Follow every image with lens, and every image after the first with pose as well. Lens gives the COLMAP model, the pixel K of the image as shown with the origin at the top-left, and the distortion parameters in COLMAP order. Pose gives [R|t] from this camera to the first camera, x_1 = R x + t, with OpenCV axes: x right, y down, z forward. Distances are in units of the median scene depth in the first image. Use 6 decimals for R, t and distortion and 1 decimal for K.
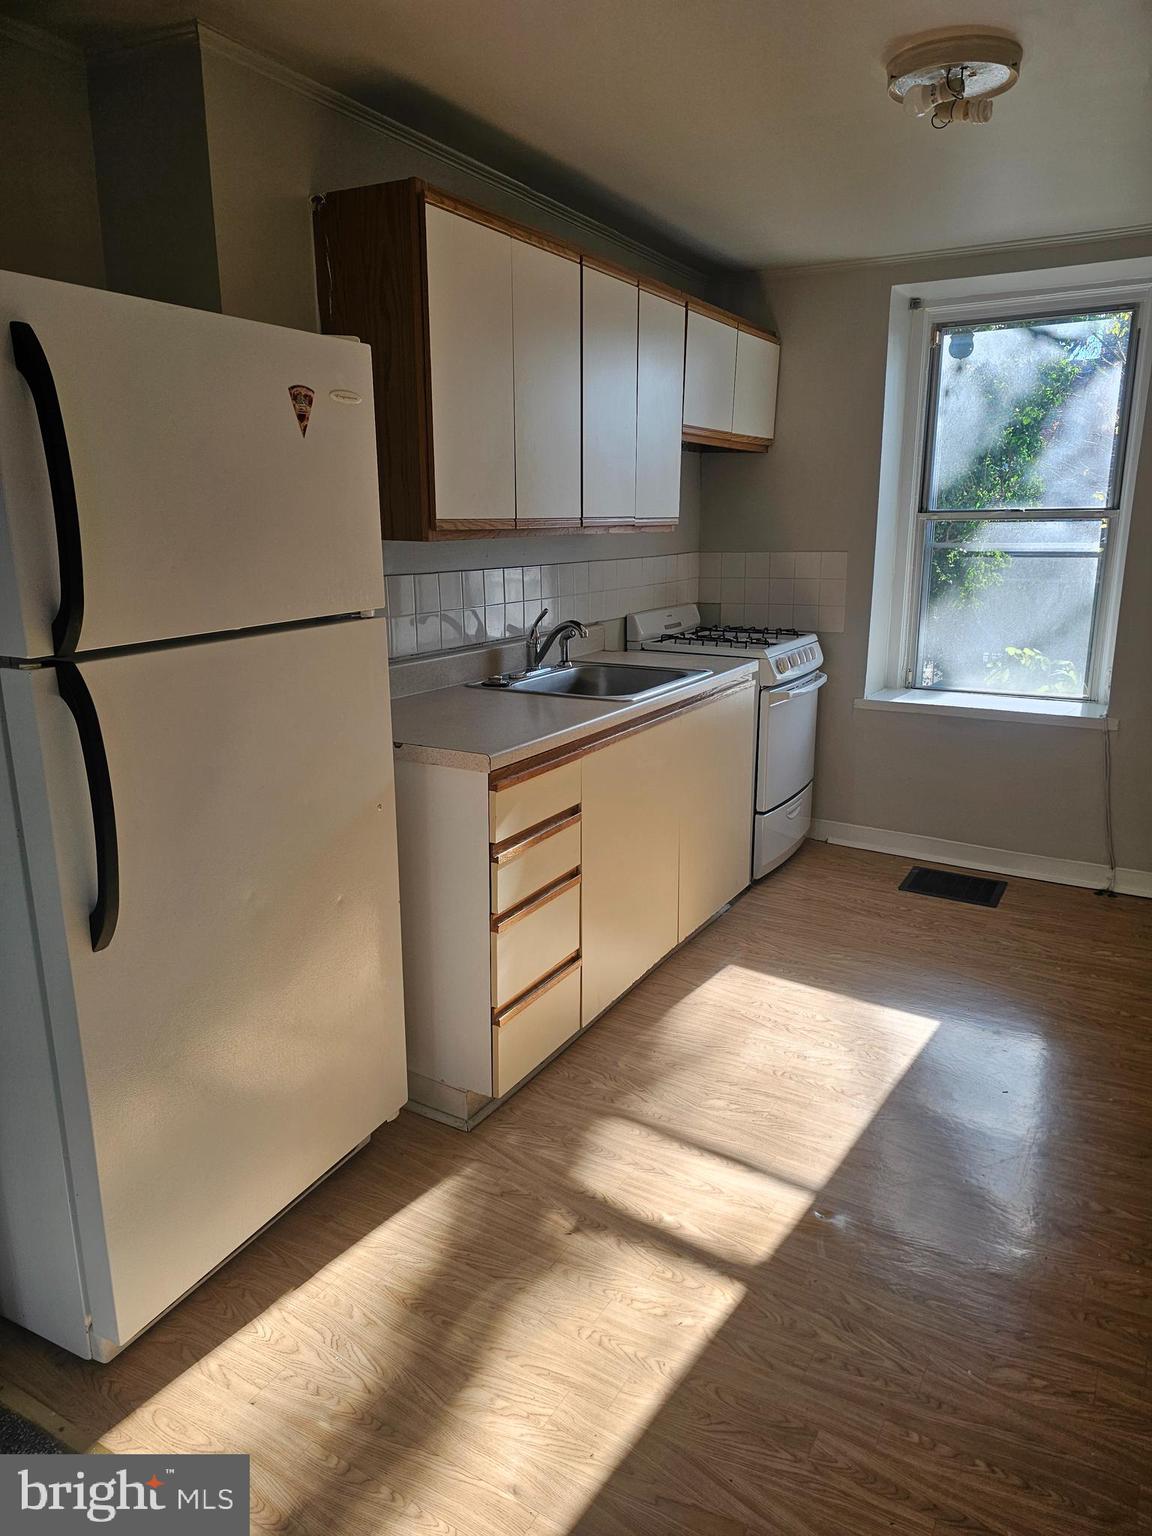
lens RADIAL K [[1040.8, 0, 582.0], [0, 1040.8, 766.1], [0, 0, 1]] dist [0.067647, -0.047625]
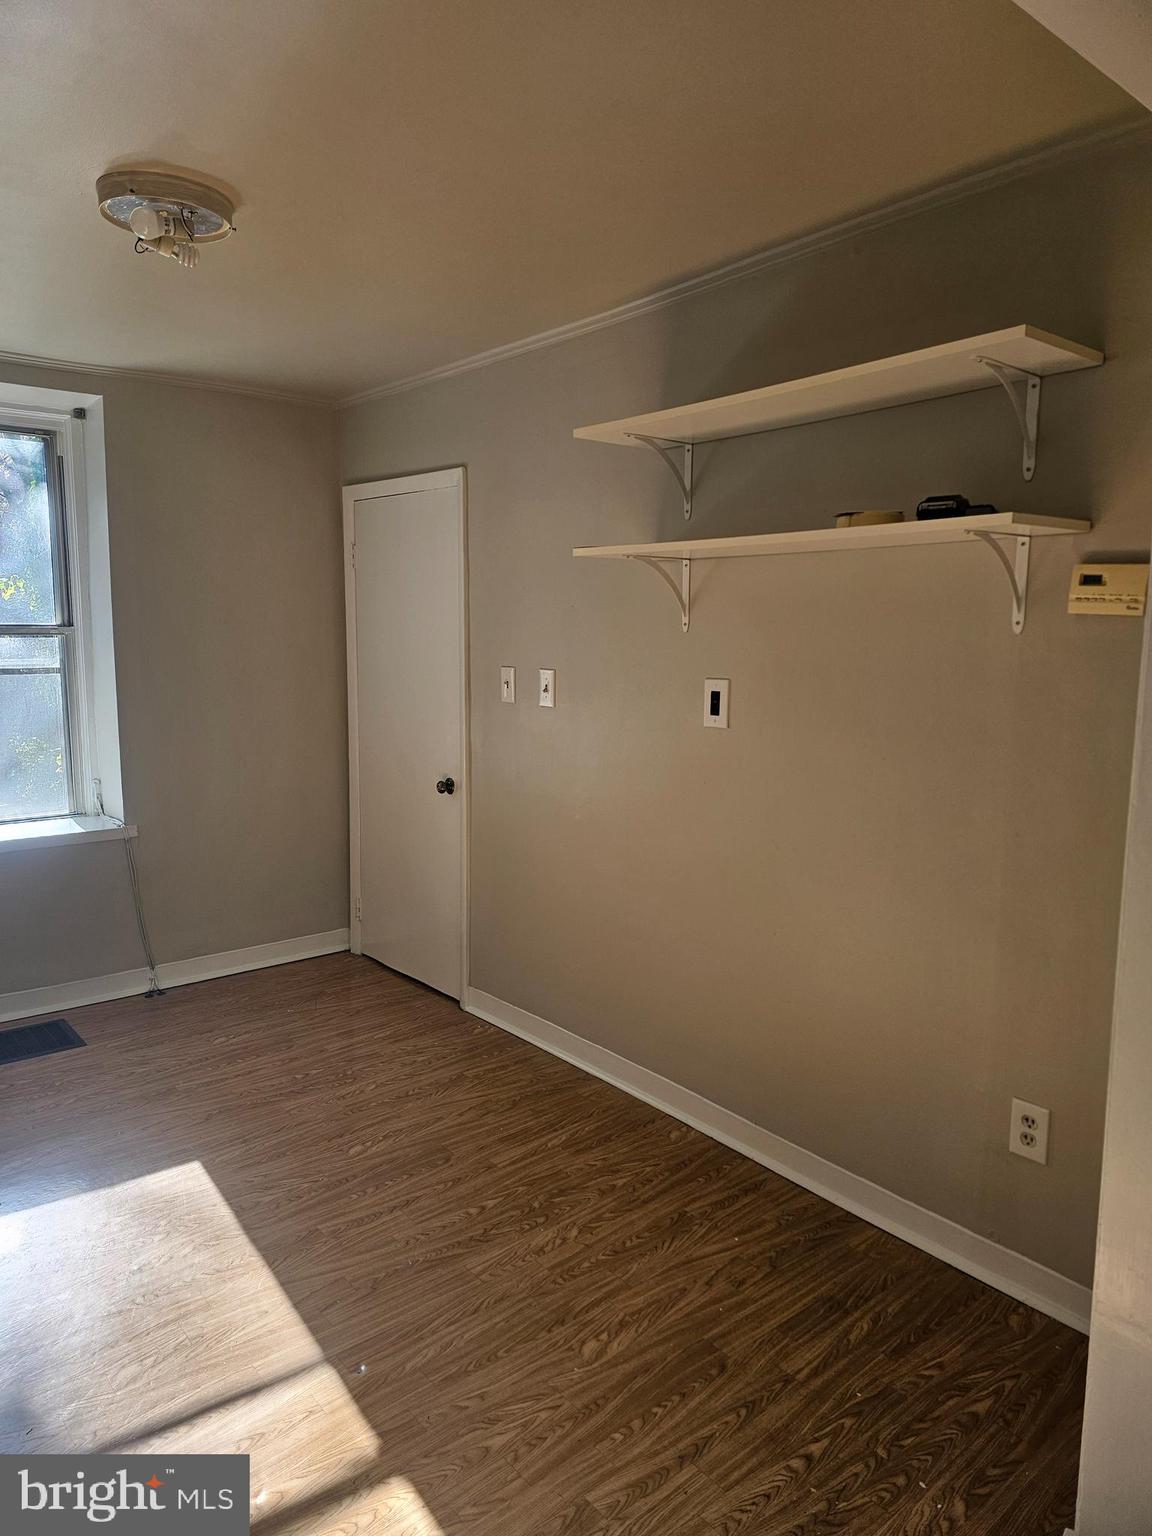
lens RADIAL K [[1040.8, 0, 581.9], [0, 1040.8, 769.0], [0, 0, 1]] dist [0.067647, -0.047625]
pose [[0.348068, -0.126091, 0.928951, -0.575821], [0.211587, 0.975911, 0.053186, -0.120031], [-0.913280, 0.178042, 0.366362, 0.417567]]
